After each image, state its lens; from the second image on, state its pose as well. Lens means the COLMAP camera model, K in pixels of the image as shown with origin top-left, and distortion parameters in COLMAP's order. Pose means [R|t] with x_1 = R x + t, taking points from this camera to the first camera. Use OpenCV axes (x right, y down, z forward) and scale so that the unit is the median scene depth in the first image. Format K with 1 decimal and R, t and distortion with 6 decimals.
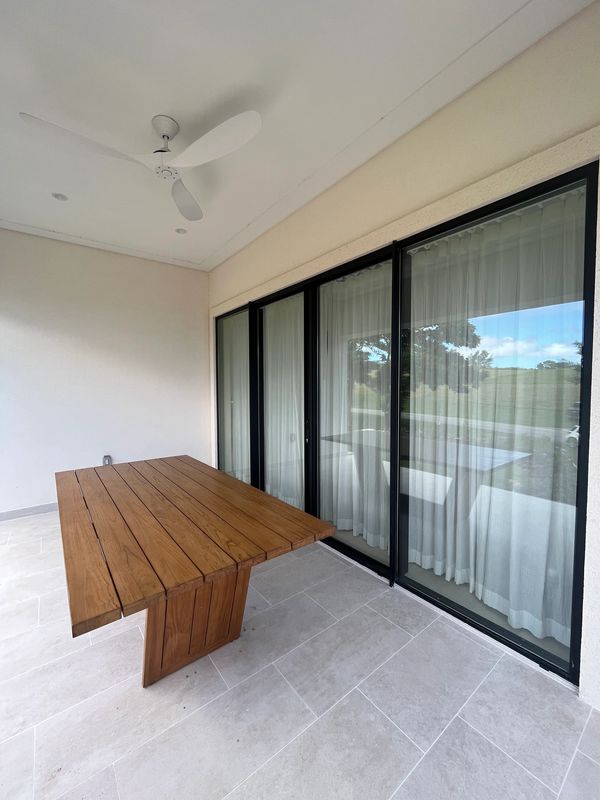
lens RADIAL K [[326.9, 0, 300.0], [0, 326.9, 400.0], [0, 0, 1]] dist [-0.001164, -0.000277]
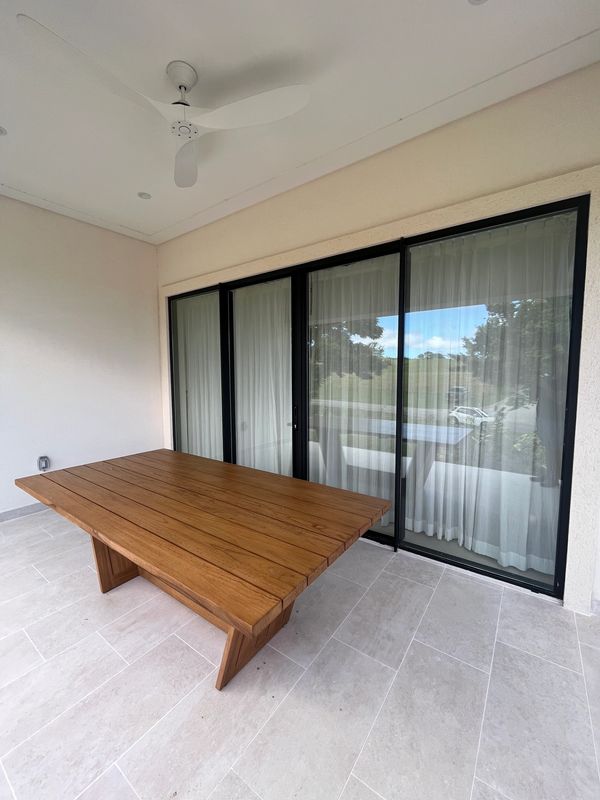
lens RADIAL K [[326.9, 0, 300.0], [0, 326.9, 400.0], [0, 0, 1]] dist [-0.001164, -0.000277]
pose [[0.959888, -0.023839, 0.279369, -0.397893], [0.013579, 0.999162, 0.038603, 0.005013], [-0.280055, -0.033261, 0.959408, 0.043101]]
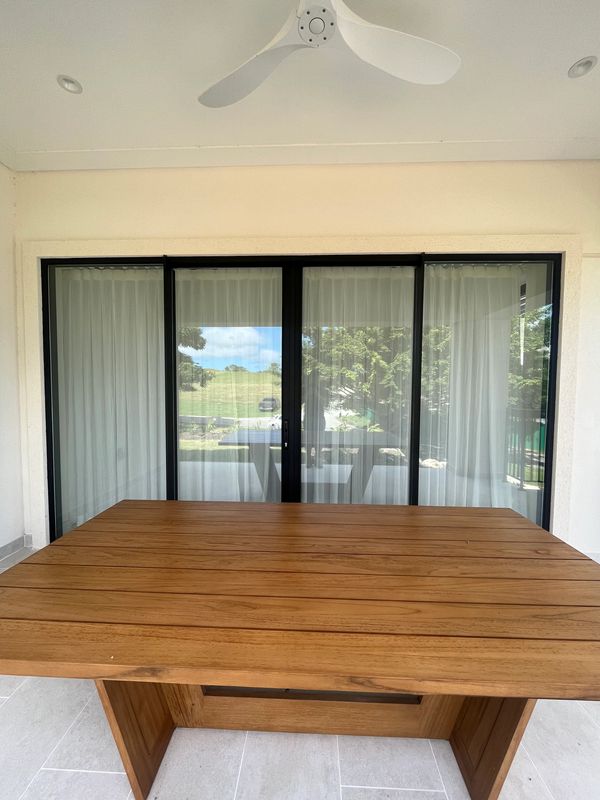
lens RADIAL K [[325.9, 0, 302.7], [0, 325.9, 402.2], [0, 0, 1]] dist [-0.002141, -0.000207]
pose [[0.645356, -0.030198, 0.763285, -0.965490], [0.024440, 0.999523, 0.018880, -0.005240], [-0.763491, 0.006471, 0.645786, 0.680422]]
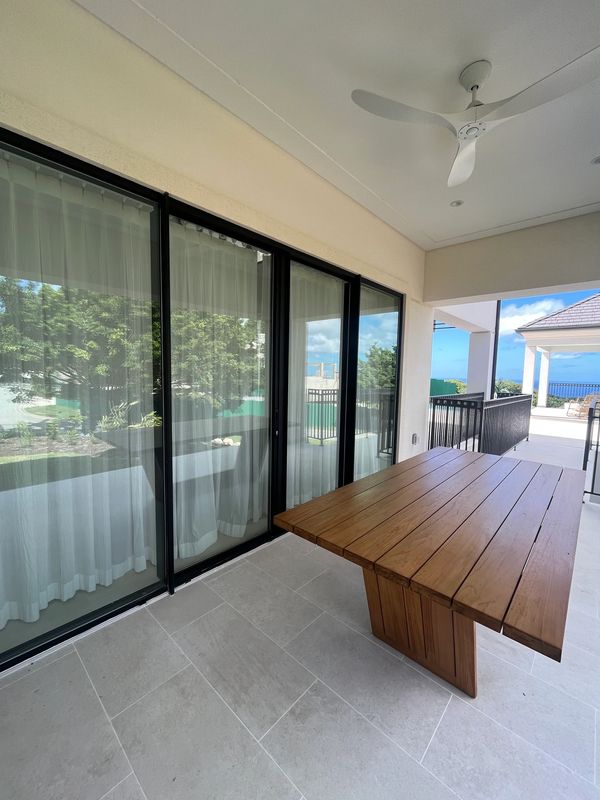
lens RADIAL K [[326.9, 0, 300.0], [0, 326.9, 400.0], [0, 0, 1]] dist [-0.001164, -0.000277]
pose [[-0.158233, -0.084361, 0.983791, -1.350445], [0.024051, 0.995719, 0.089252, -0.064686], [-0.987109, 0.037783, -0.155527, 1.741440]]
